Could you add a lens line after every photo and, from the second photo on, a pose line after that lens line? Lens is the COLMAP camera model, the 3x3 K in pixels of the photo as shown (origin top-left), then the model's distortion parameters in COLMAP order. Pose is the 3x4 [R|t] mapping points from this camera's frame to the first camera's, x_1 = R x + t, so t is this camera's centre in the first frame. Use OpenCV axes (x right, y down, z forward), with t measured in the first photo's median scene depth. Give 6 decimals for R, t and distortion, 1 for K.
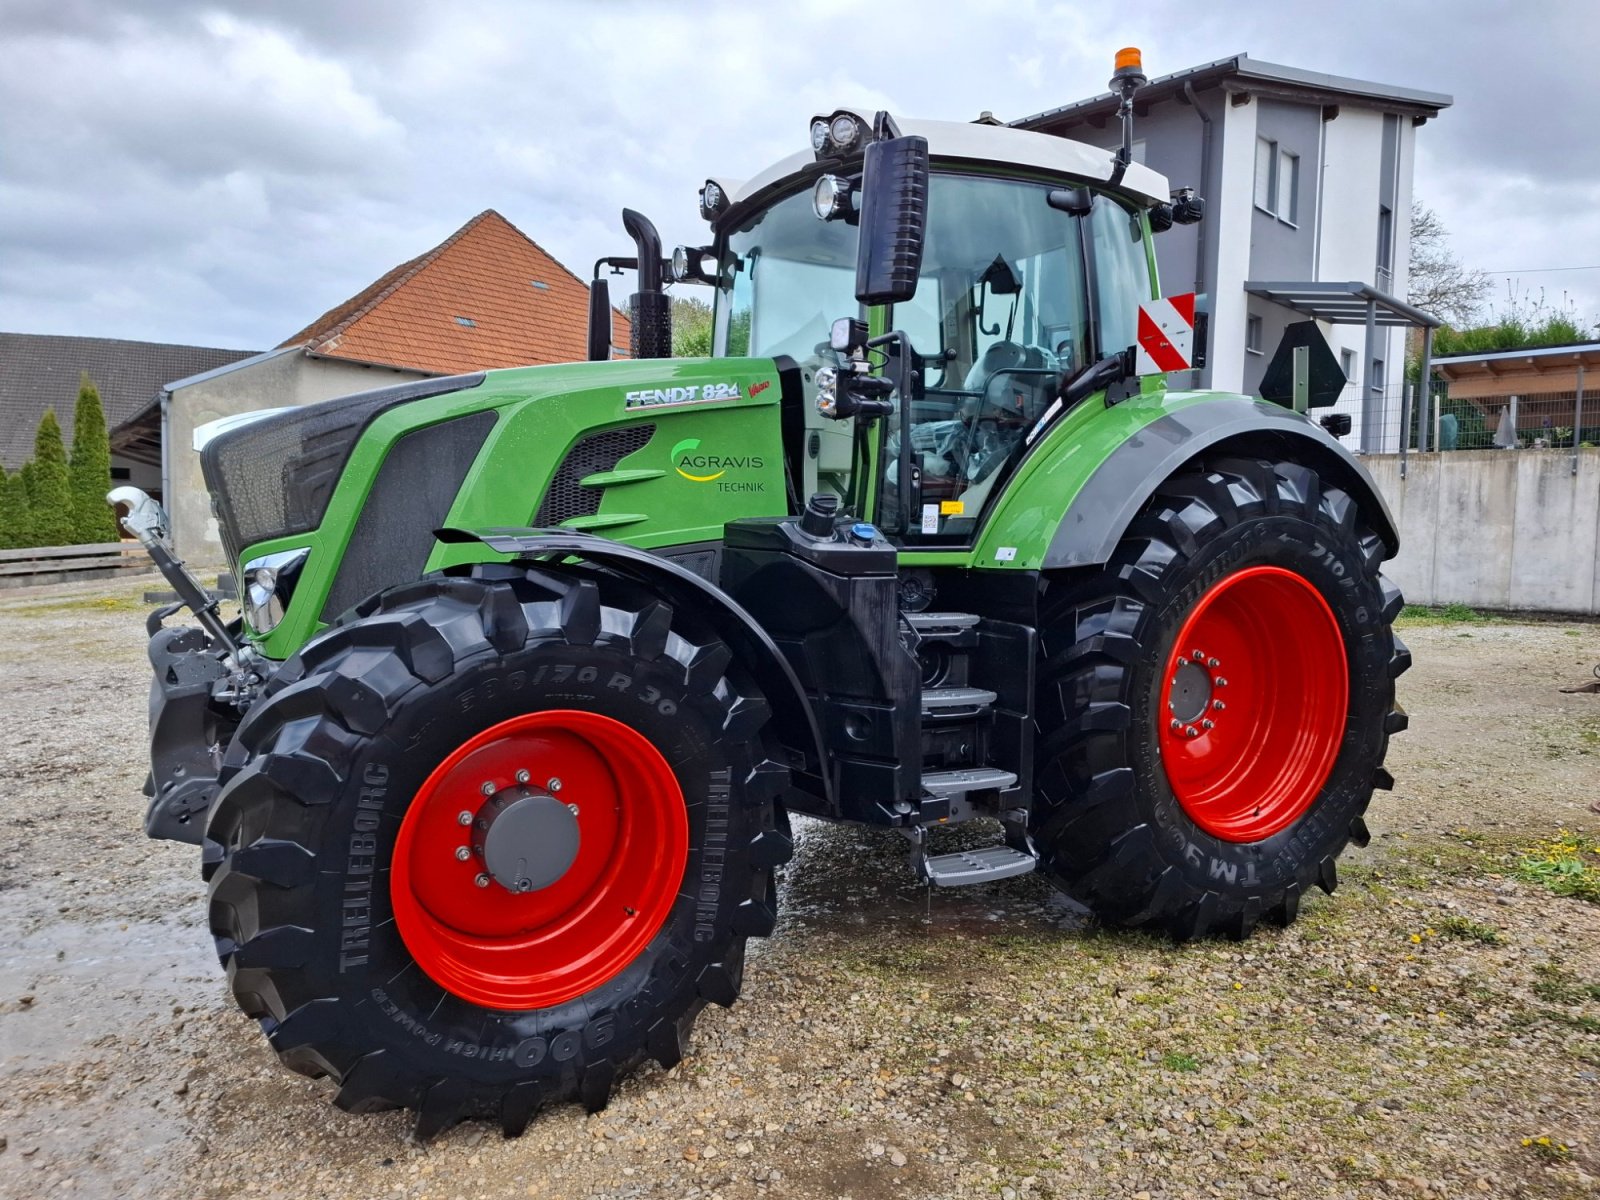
lens RADIAL K [[1067.9, 0, 805.9], [0, 1067.9, 601.2], [0, 0, 1]] dist [0.125153, -0.140390]
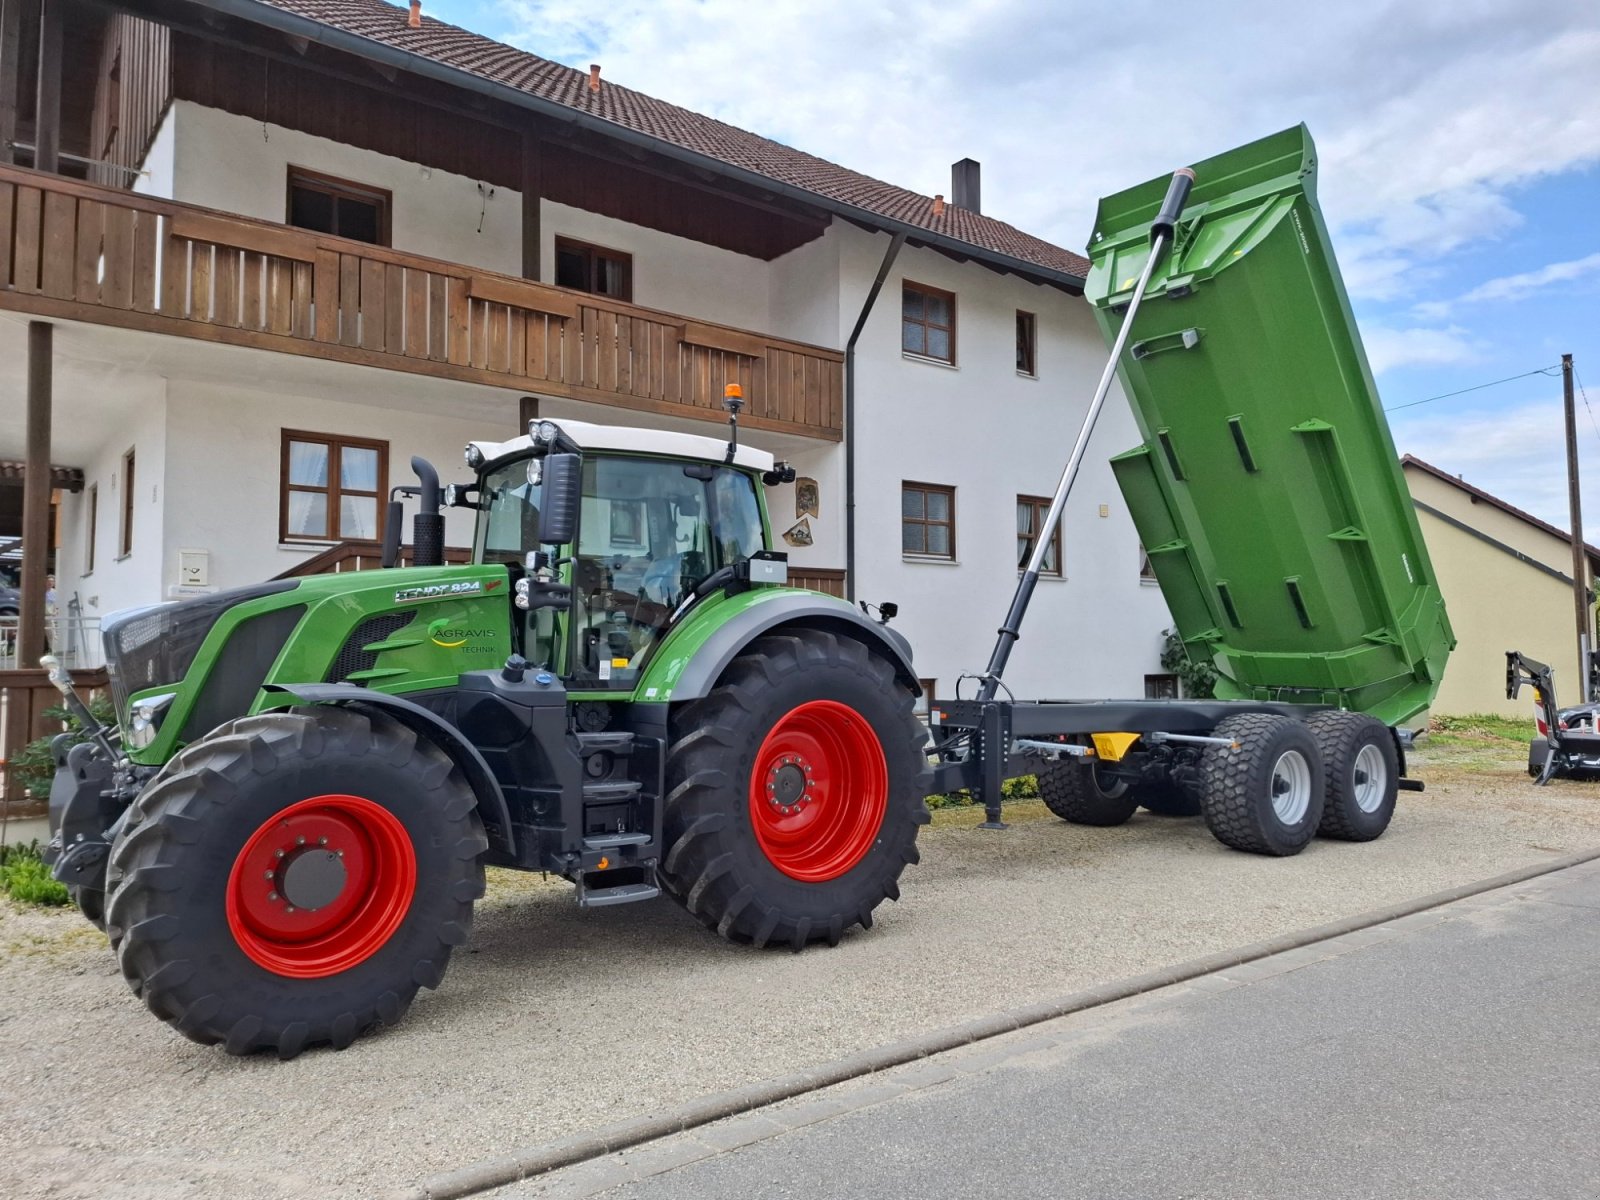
lens RADIAL K [[1086.1, 0, 800.0], [0, 1086.1, 600.0], [0, 0, 1]] dist [0.081409, -0.079637]
pose [[0.991549, 0.007087, 0.129540, 0.190464], [0.010129, 0.991230, -0.131759, 0.031957], [-0.129338, 0.131957, 0.982781, -0.587611]]
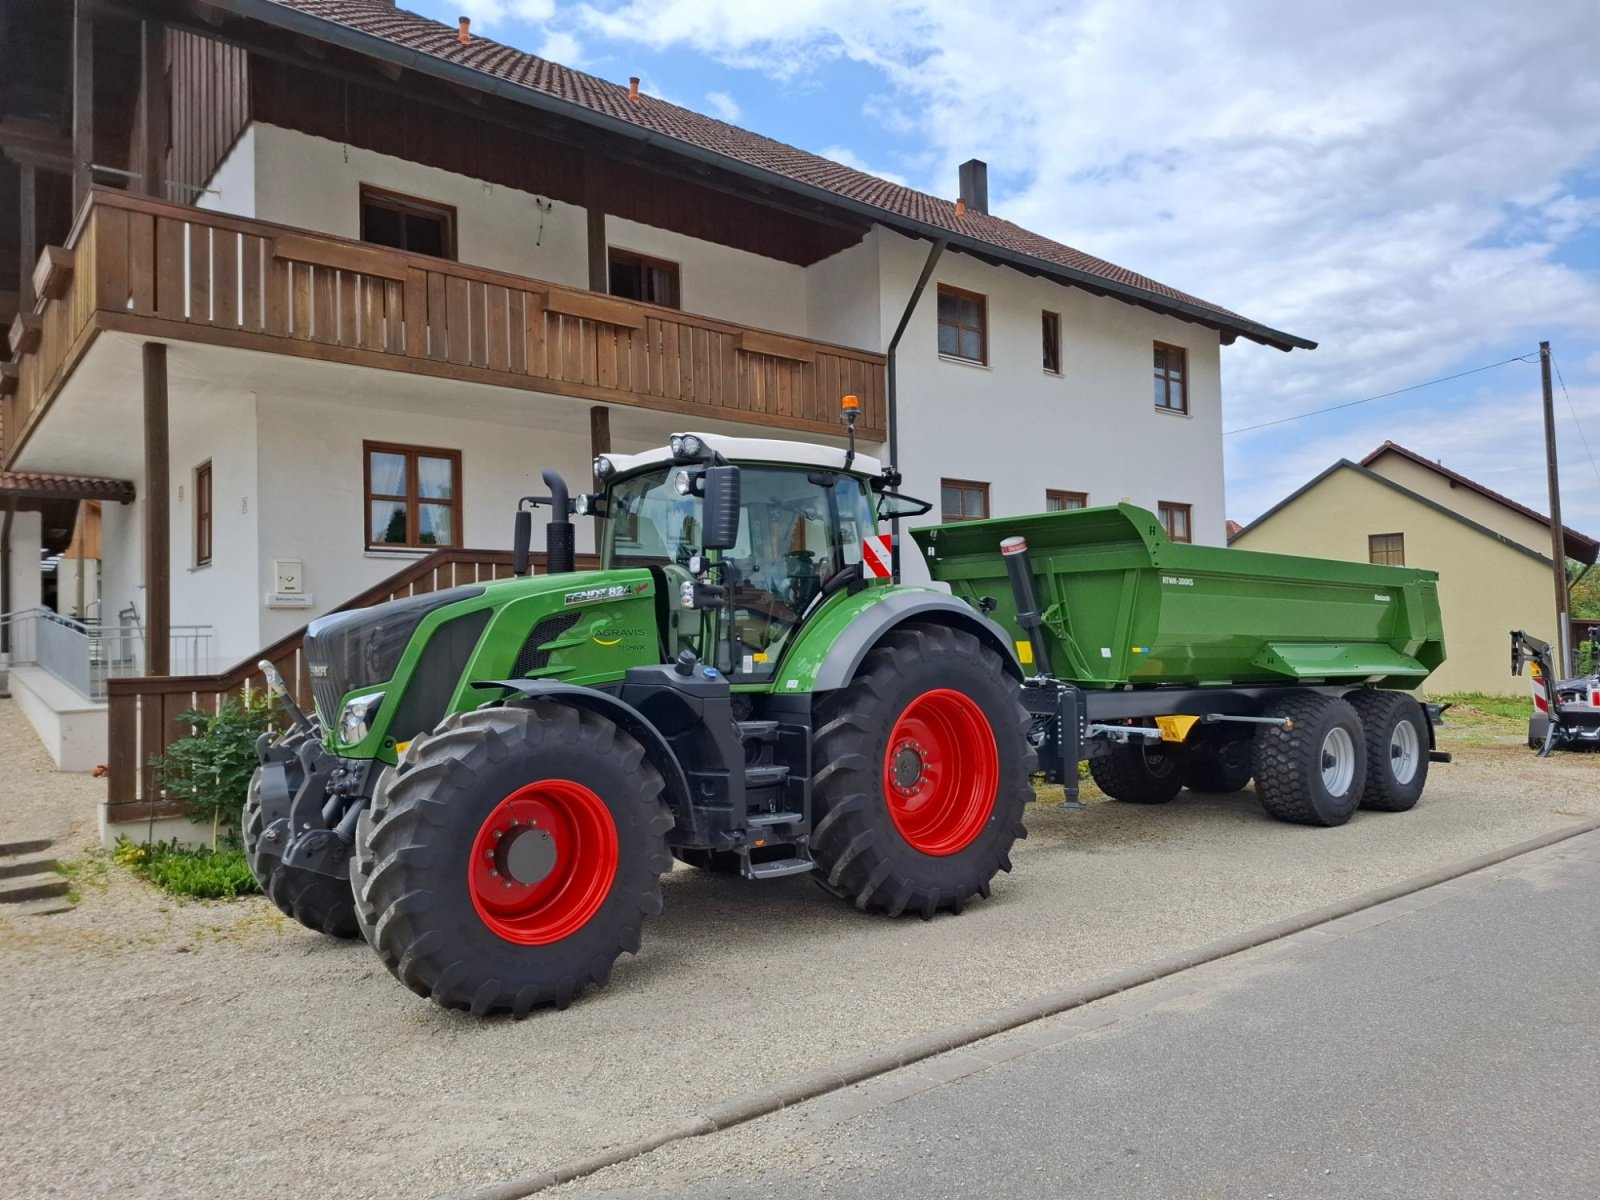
lens RADIAL K [[1086.7, 0, 792.3], [0, 1086.7, 612.6], [0, 0, 1]] dist [0.083720, -0.080956]
pose [[0.988011, -0.015474, 0.153606, -0.073766], [0.033455, 0.992782, -0.115175, 0.040208], [-0.150715, 0.118934, 0.981397, -0.678563]]
